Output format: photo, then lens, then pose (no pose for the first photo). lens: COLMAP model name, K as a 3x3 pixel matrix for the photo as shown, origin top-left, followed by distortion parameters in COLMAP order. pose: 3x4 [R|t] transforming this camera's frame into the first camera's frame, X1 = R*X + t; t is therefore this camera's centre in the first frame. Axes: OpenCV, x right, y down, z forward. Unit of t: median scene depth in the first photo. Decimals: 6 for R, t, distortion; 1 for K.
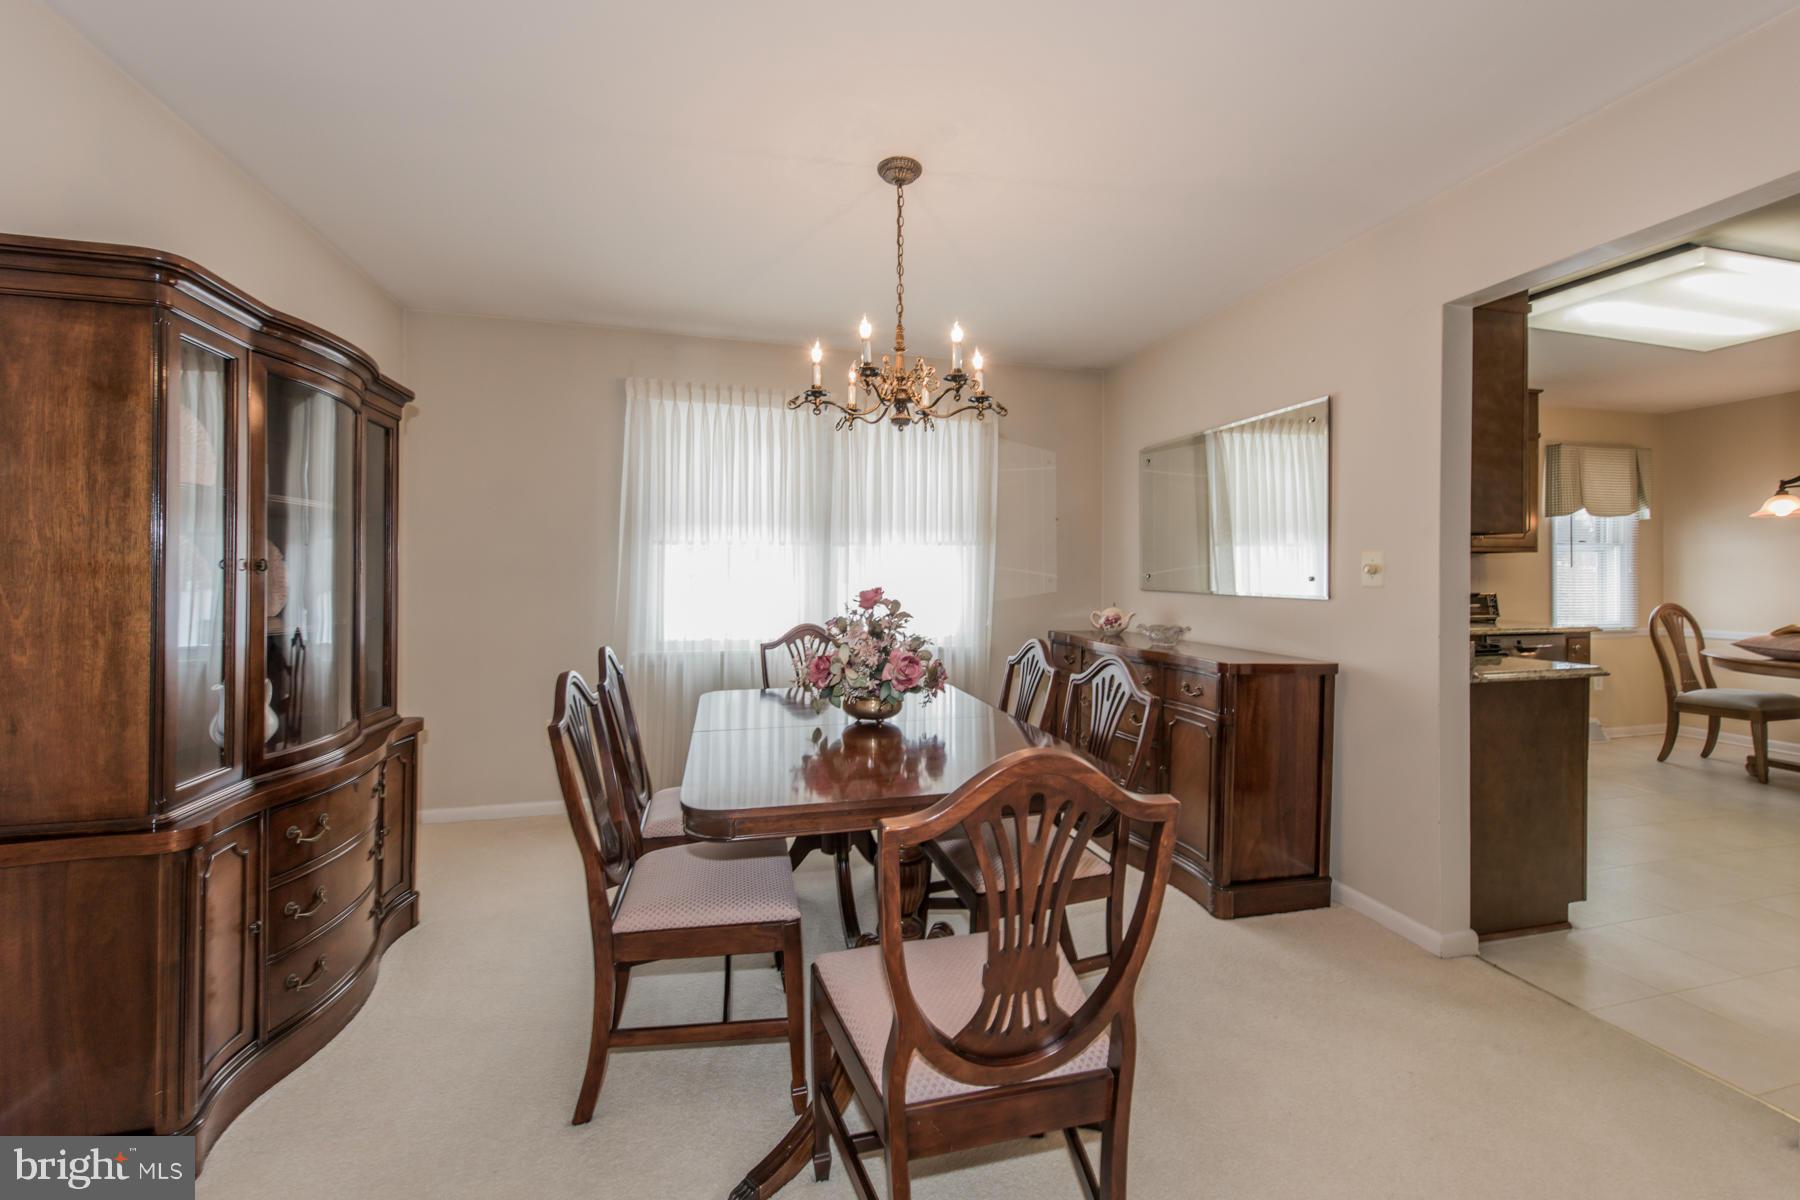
lens RADIAL K [[707.3, 0, 901.5], [0, 707.3, 568.4], [0, 0, 1]] dist [0.000495, 0.000106]
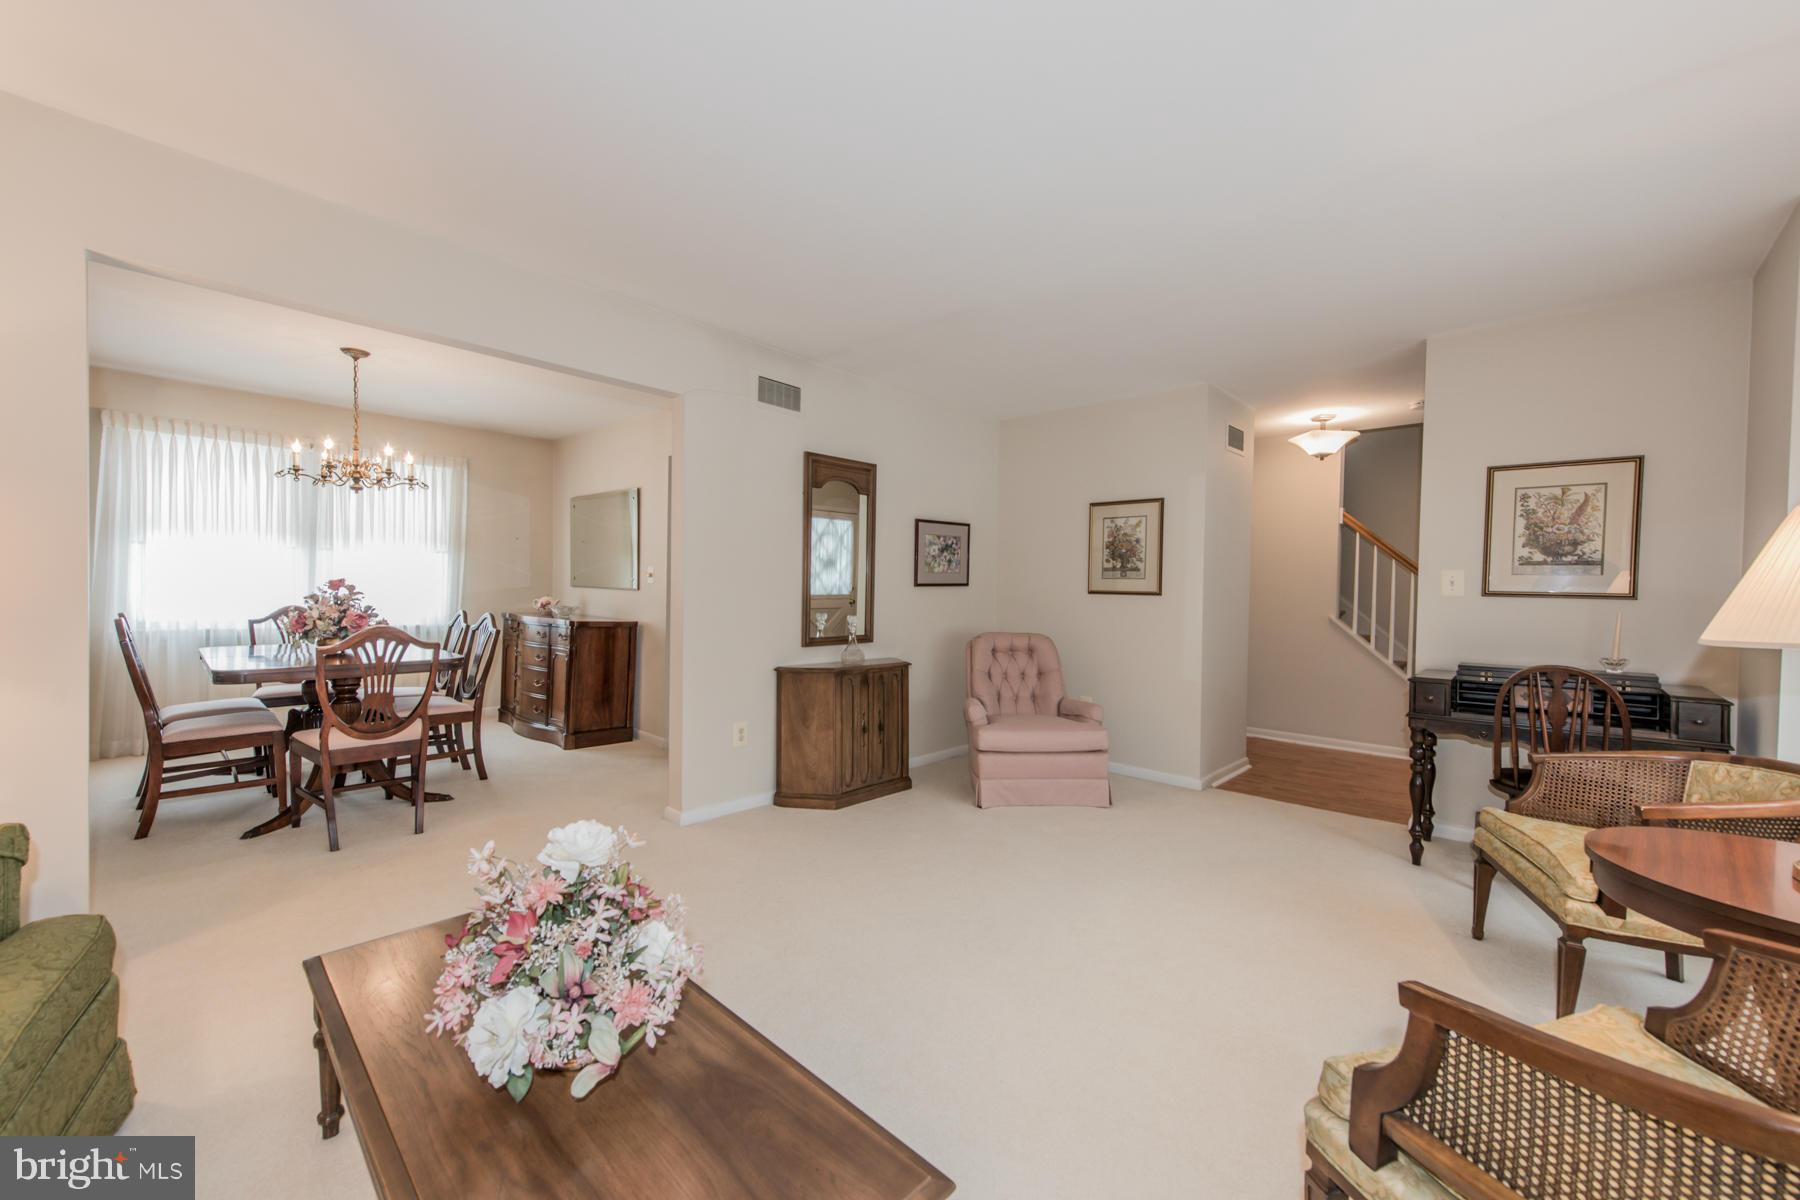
lens RADIAL K [[692.7, 0, 900.0], [0, 692.7, 597.1], [0, 0, 1]] dist [0.008160, -0.005930]
pose [[0.837705, 0.003601, 0.546112, 0.162079], [-0.020305, 0.999492, 0.024555, 0.001834], [-0.545746, -0.031659, 0.837352, -1.062883]]
